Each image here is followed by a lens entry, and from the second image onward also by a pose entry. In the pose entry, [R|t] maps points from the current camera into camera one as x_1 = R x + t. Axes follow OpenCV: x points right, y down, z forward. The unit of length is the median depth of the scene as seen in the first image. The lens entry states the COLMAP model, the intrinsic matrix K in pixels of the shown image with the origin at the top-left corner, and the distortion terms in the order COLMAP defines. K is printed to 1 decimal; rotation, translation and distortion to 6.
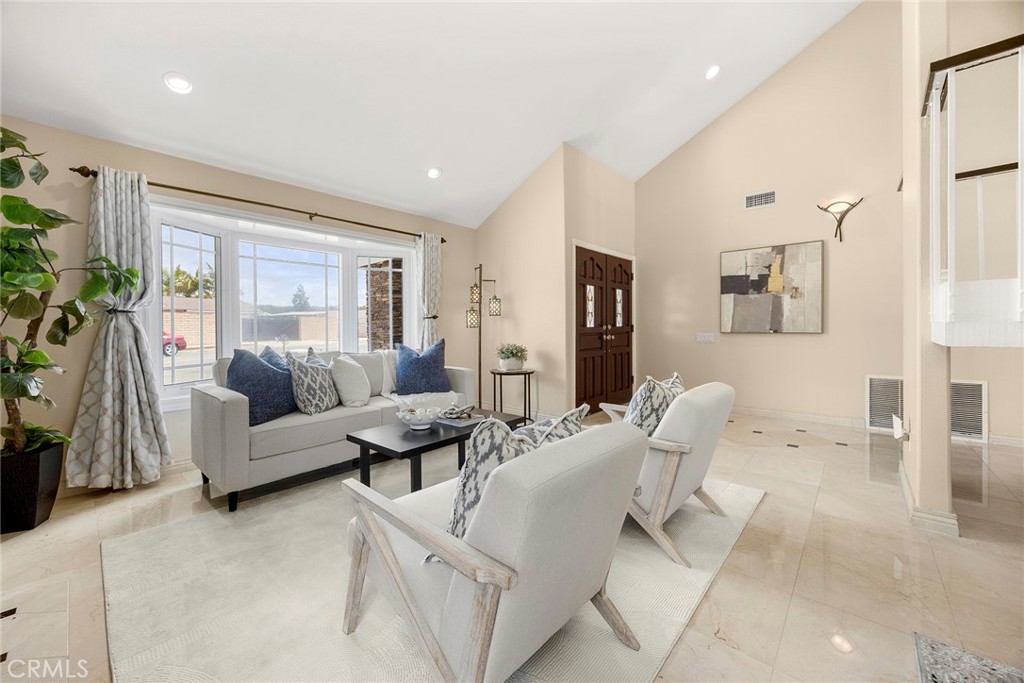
lens RADIAL K [[383.4, 0, 510.2], [0, 383.4, 326.5], [0, 0, 1]] dist [0.000265, 0.000013]
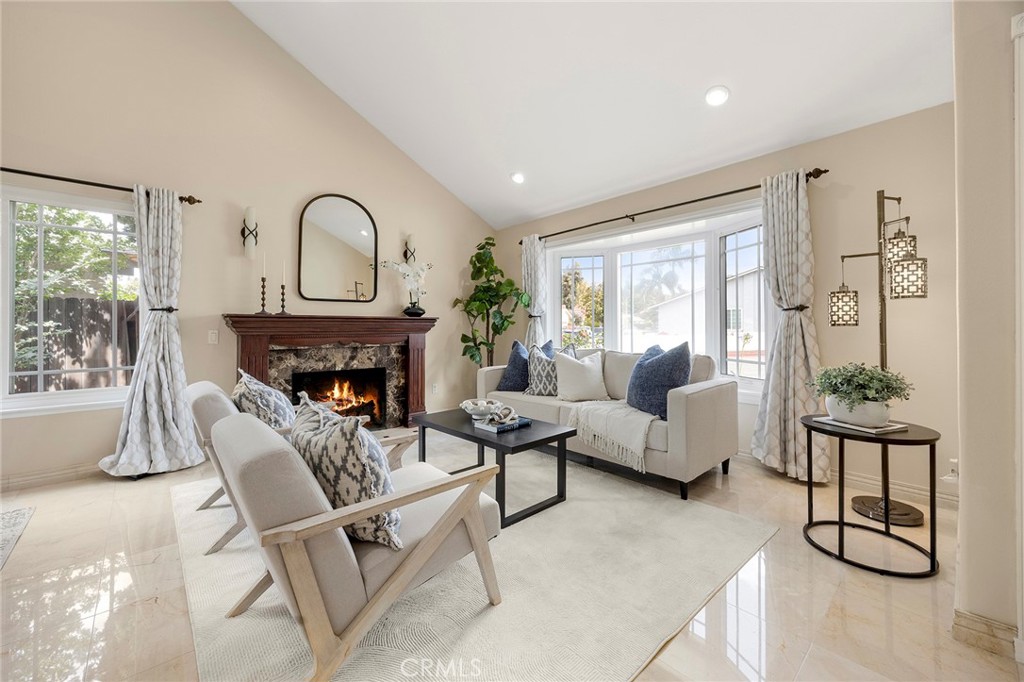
lens RADIAL K [[383.4, 0, 510.2], [0, 383.4, 326.0], [0, 0, 1]] dist [0.000265, 0.000013]
pose [[-0.163596, 0.000131, -0.986527, 0.469255], [0.000474, 1.000000, 0.000054, 0.002034], [0.986527, -0.000459, -0.163596, 0.720123]]
